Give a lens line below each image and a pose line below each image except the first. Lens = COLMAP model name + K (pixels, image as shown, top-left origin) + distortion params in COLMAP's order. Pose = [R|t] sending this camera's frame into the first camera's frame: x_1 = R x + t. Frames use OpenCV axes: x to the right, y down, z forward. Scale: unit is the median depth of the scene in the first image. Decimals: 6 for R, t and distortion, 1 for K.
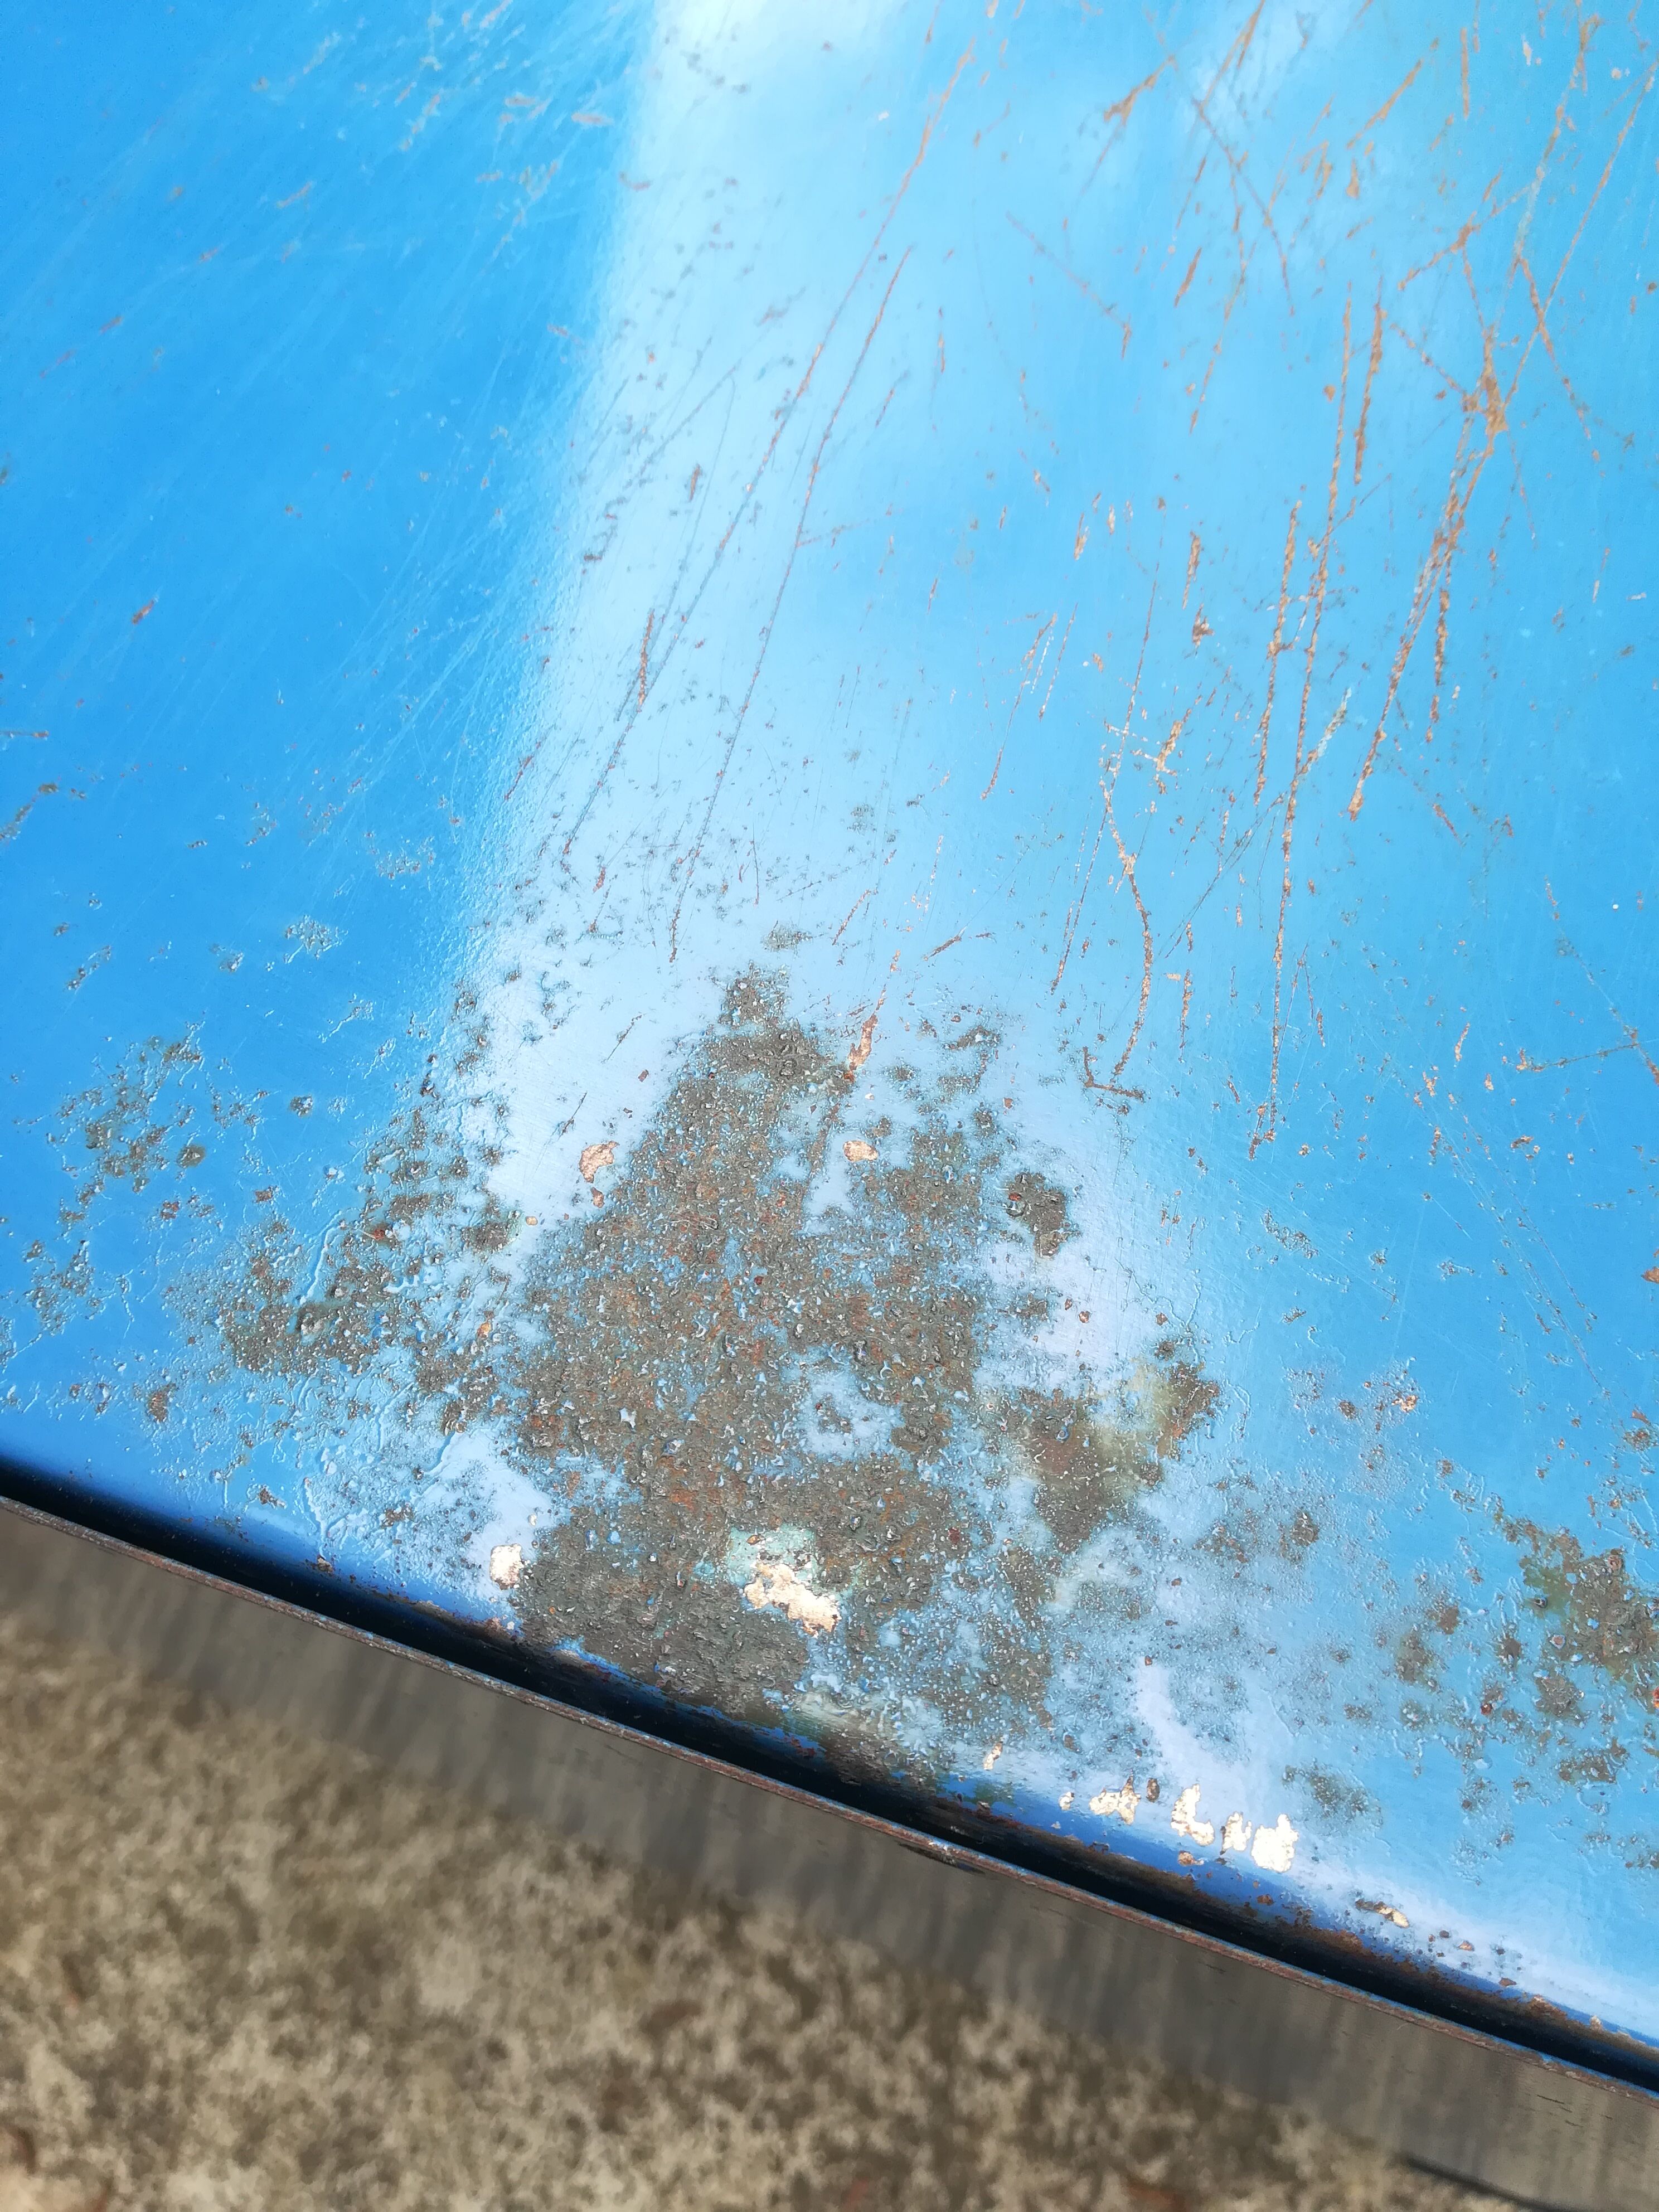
lens RADIAL K [[1684.8, 0, 819.8], [0, 1684.8, 1106.9], [0, 0, 1]] dist [0.047144, -0.071228]
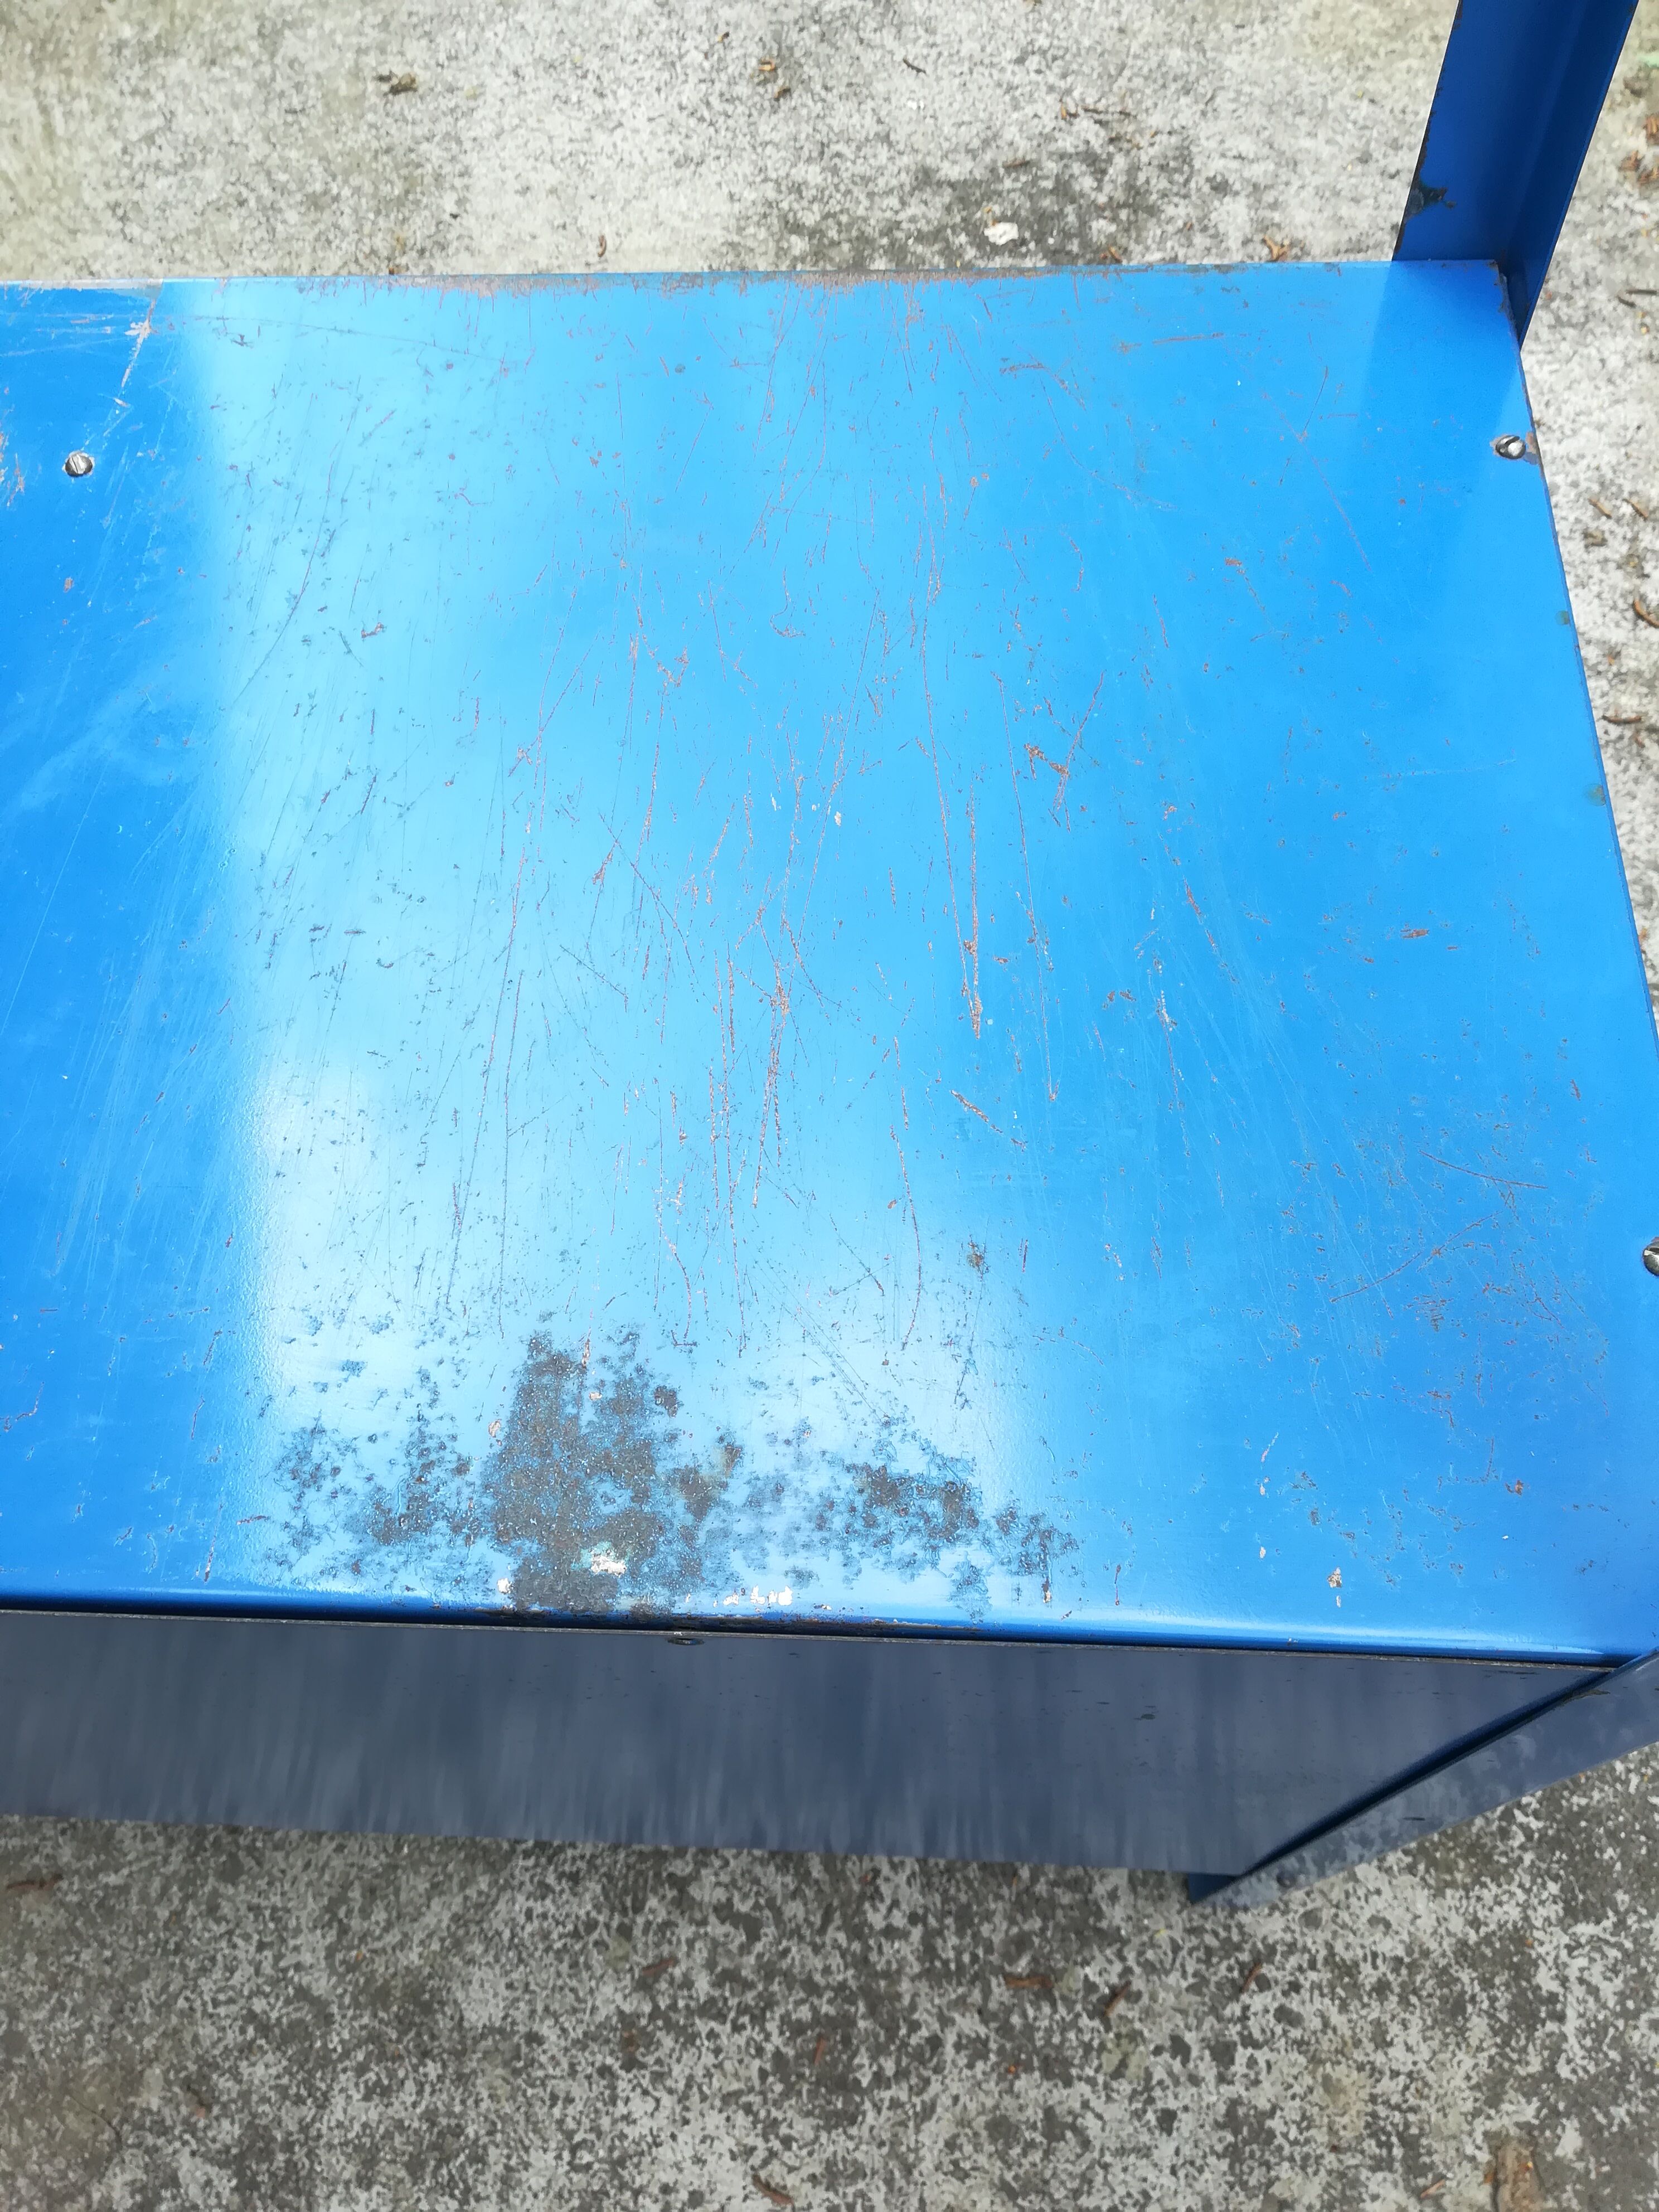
lens RADIAL K [[1684.8, 0, 822.5], [0, 1684.8, 1084.7], [0, 0, 1]] dist [0.047144, -0.071228]
pose [[0.958116, -0.250563, 0.138677, 0.028590], [0.257292, 0.965783, -0.032635, -0.062865], [-0.125754, 0.066948, 0.989800, -0.396024]]
